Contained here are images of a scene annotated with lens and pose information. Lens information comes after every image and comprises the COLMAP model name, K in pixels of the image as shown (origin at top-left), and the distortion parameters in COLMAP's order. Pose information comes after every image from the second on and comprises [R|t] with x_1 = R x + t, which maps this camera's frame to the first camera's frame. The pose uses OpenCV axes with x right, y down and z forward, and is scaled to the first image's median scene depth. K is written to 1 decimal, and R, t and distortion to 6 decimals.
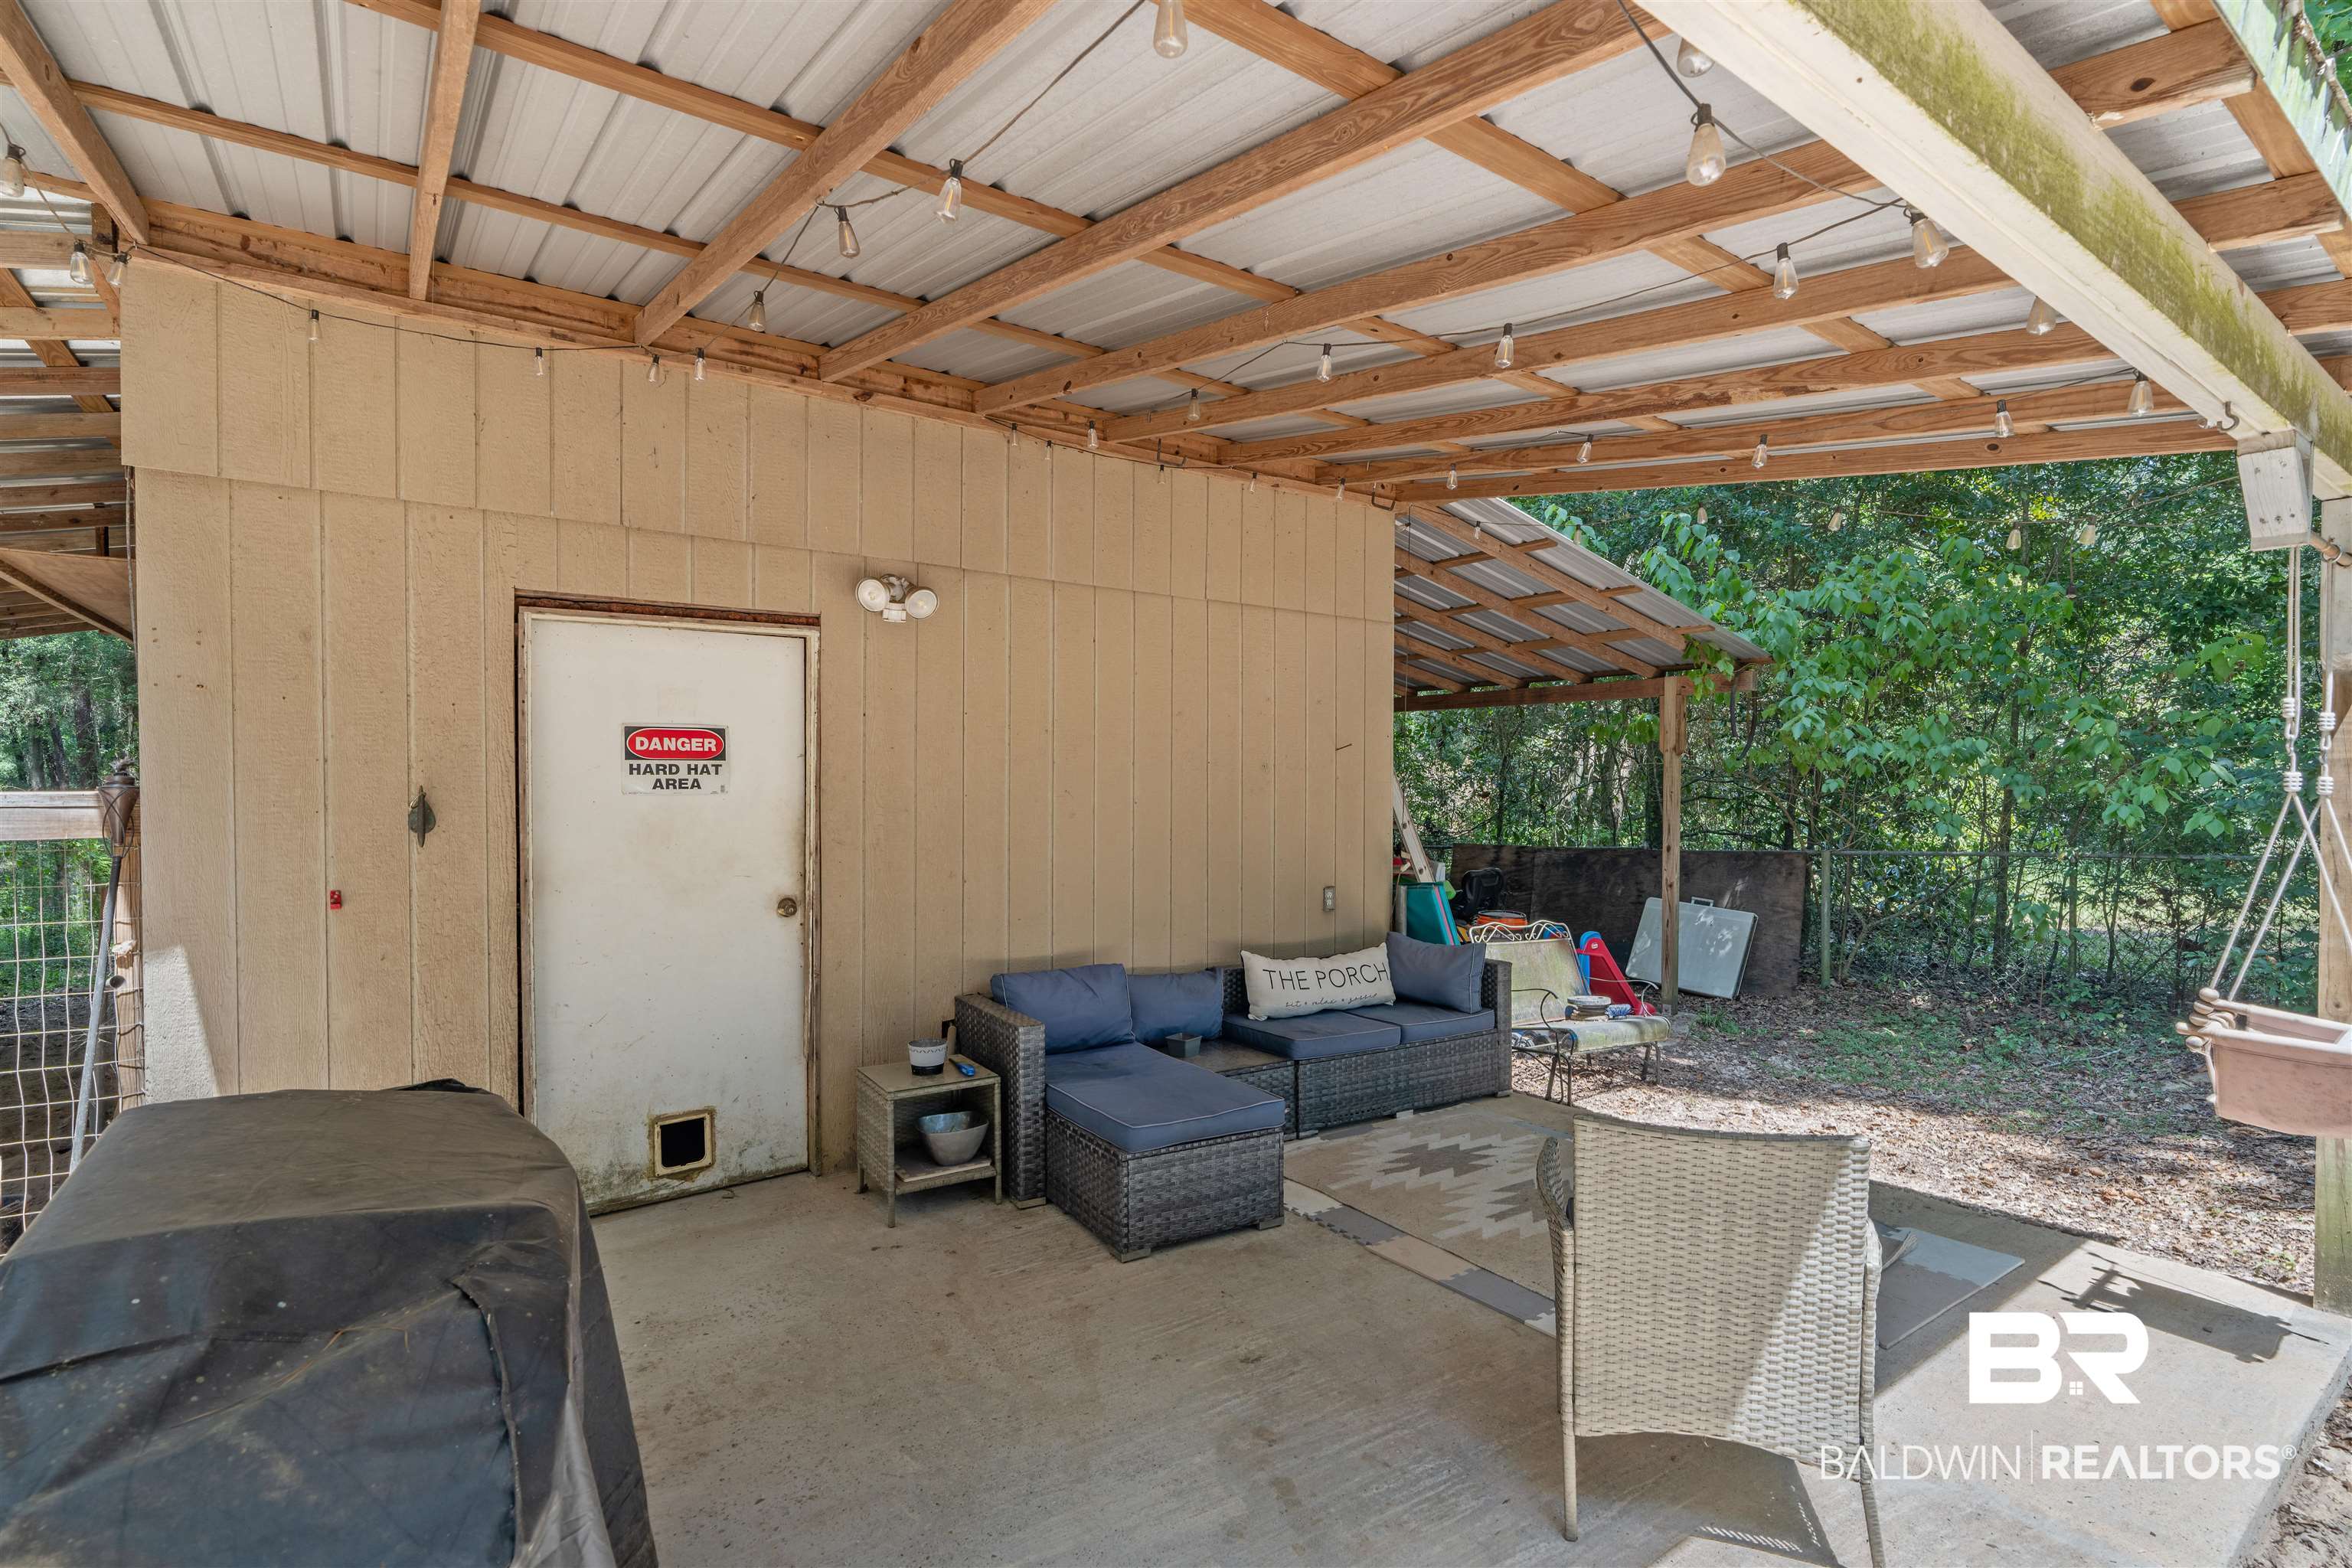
lens RADIAL K [[1068.0, 0, 1175.8], [0, 1068.0, 789.6], [0, 0, 1]] dist [-0.002599, -0.000021]
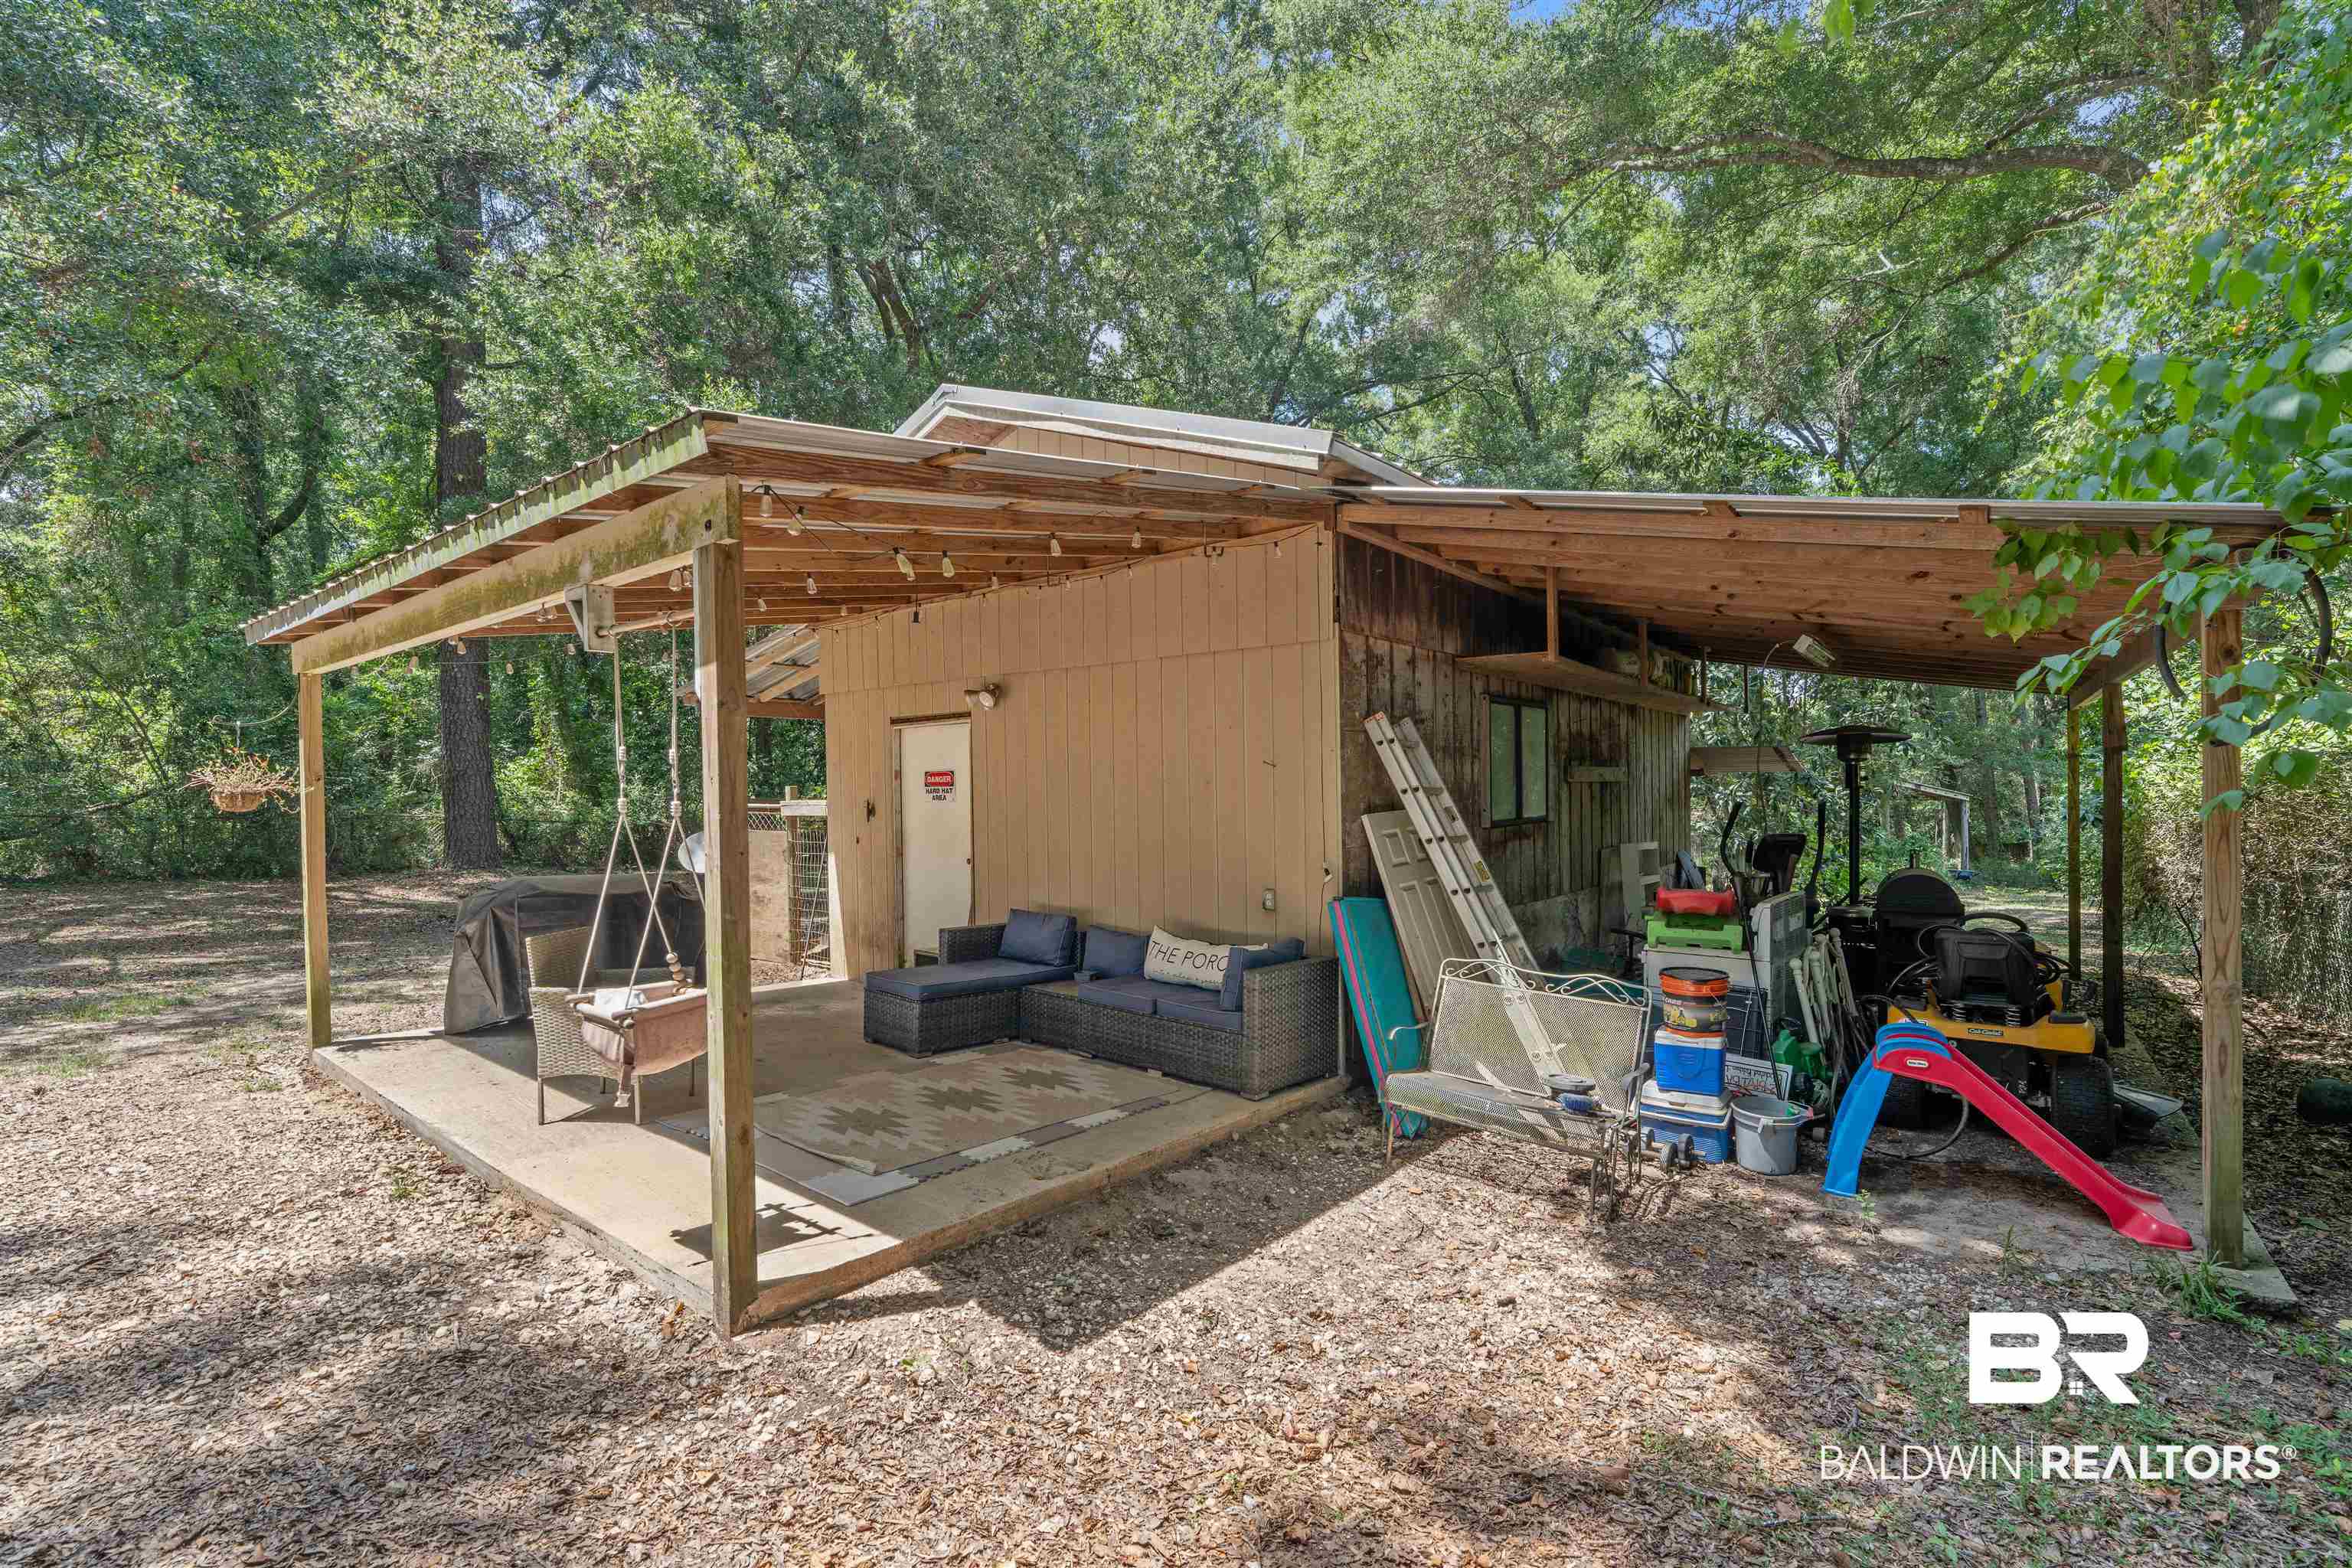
lens RADIAL K [[1068.0, 0, 1175.5], [0, 1068.0, 792.6], [0, 0, 1]] dist [-0.002599, -0.000021]
pose [[0.278636, -0.001136, -0.960396, 1.627311], [0.000202, 0.999999, -0.001124, -0.011976], [0.960397, 0.000119, 0.278636, 0.811635]]
